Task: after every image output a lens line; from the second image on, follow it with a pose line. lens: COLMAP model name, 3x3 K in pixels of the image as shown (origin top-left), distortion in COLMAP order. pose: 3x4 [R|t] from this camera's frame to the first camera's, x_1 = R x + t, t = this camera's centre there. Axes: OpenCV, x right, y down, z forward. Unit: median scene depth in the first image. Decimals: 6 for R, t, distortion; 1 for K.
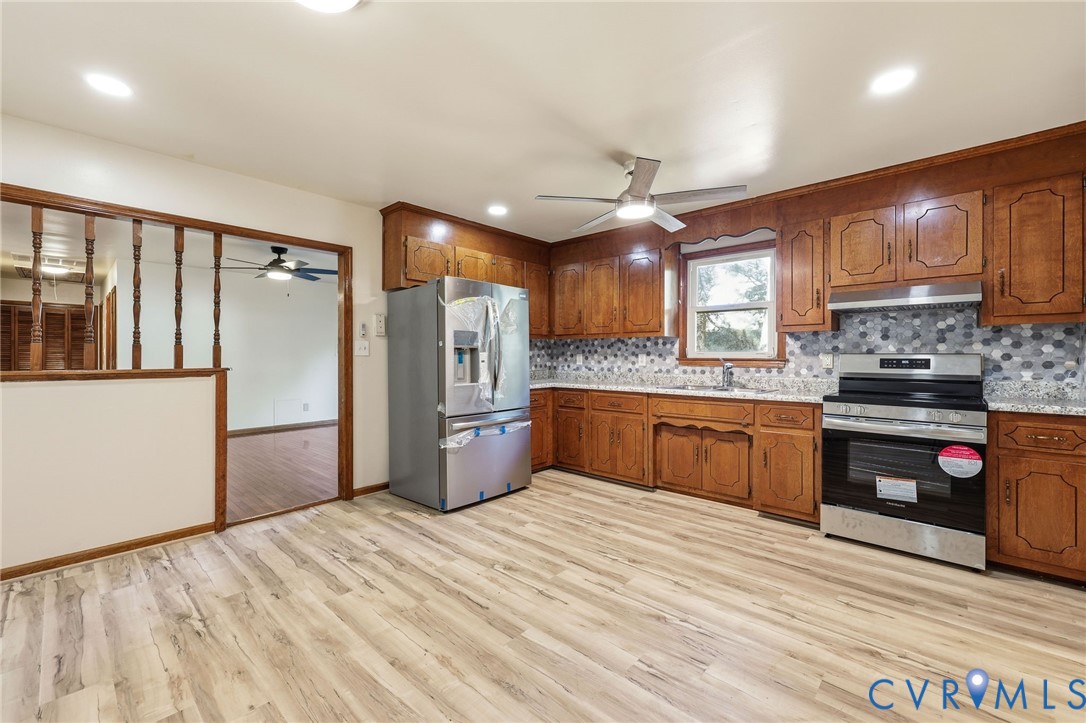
lens RADIAL K [[443.1, 0, 539.9], [0, 443.1, 363.6], [0, 0, 1]] dist [-0.001192, -0.000095]
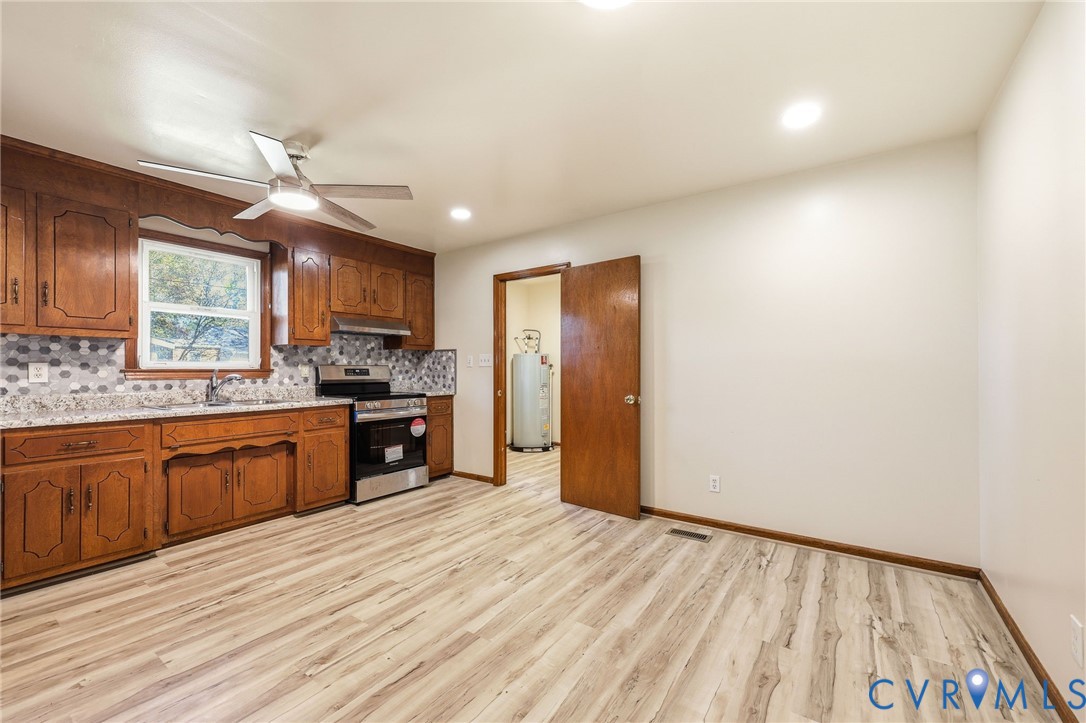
lens RADIAL K [[443.1, 0, 539.9], [0, 443.1, 363.6], [0, 0, 1]] dist [-0.001192, -0.000095]
pose [[-0.130364, 0.008973, 0.991426, -0.660724], [0.016933, 0.999833, -0.006823, -0.007571], [-0.991322, 0.015898, -0.130494, 0.582320]]
